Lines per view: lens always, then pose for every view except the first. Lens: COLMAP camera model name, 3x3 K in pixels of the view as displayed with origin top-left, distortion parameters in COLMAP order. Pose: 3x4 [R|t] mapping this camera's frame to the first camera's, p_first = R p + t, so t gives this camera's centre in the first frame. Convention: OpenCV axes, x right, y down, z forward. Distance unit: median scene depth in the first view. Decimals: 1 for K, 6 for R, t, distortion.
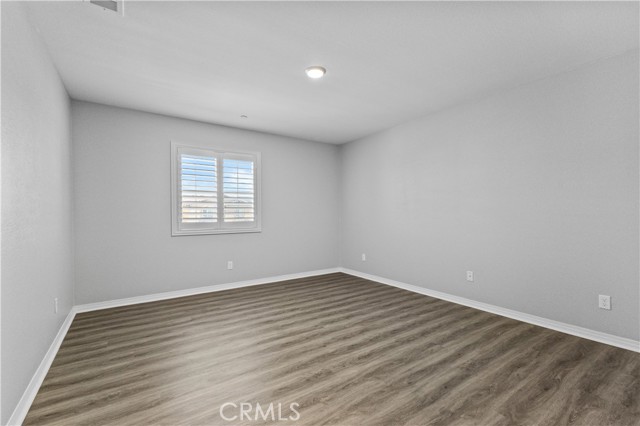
lens RADIAL K [[284.1, 0, 321.4], [0, 284.1, 213.0], [0, 0, 1]] dist [0.009983, -0.002641]
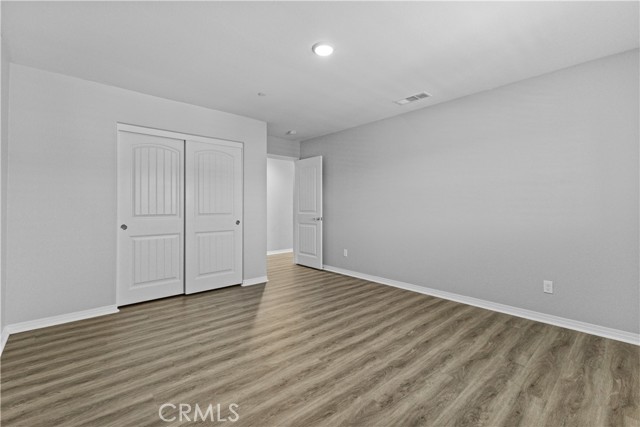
lens RADIAL K [[284.1, 0, 319.4], [0, 284.1, 209.4], [0, 0, 1]] dist [0.009983, -0.002641]
pose [[-0.992314, 0.008315, -0.123465, 0.105752], [0.007175, 0.999927, 0.009674, -0.004218], [0.123536, 0.008714, -0.992302, 1.879657]]
